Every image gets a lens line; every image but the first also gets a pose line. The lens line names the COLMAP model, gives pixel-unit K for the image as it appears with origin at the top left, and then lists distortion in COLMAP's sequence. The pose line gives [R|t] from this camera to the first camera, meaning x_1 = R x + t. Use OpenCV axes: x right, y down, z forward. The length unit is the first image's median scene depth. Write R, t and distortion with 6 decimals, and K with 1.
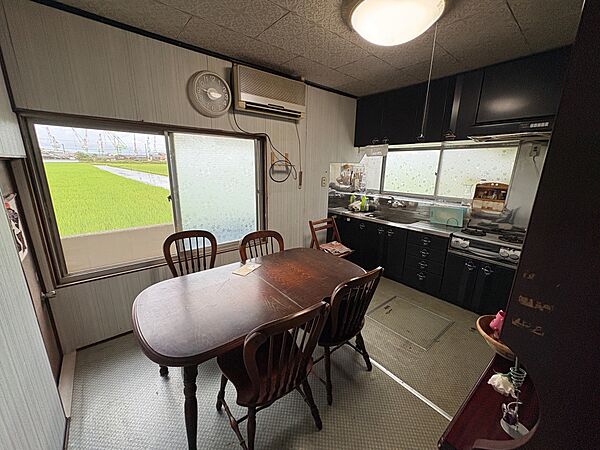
lens RADIAL K [[240.5, 0, 299.5], [0, 240.5, 226.2], [0, 0, 1]] dist [0.002535, 0.000092]
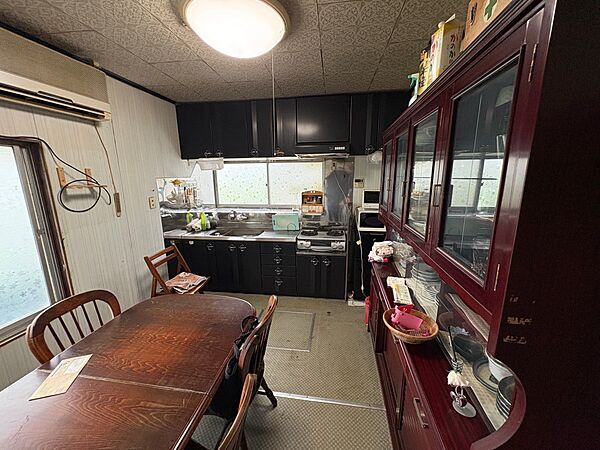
lens RADIAL K [[240.5, 0, 302.0], [0, 240.5, 225.9], [0, 0, 1]] dist [0.002535, 0.000092]
pose [[0.736059, -0.165261, 0.656434, -0.078903], [0.186833, 0.981670, 0.037646, -0.057909], [-0.650623, 0.094934, 0.753443, 0.113353]]
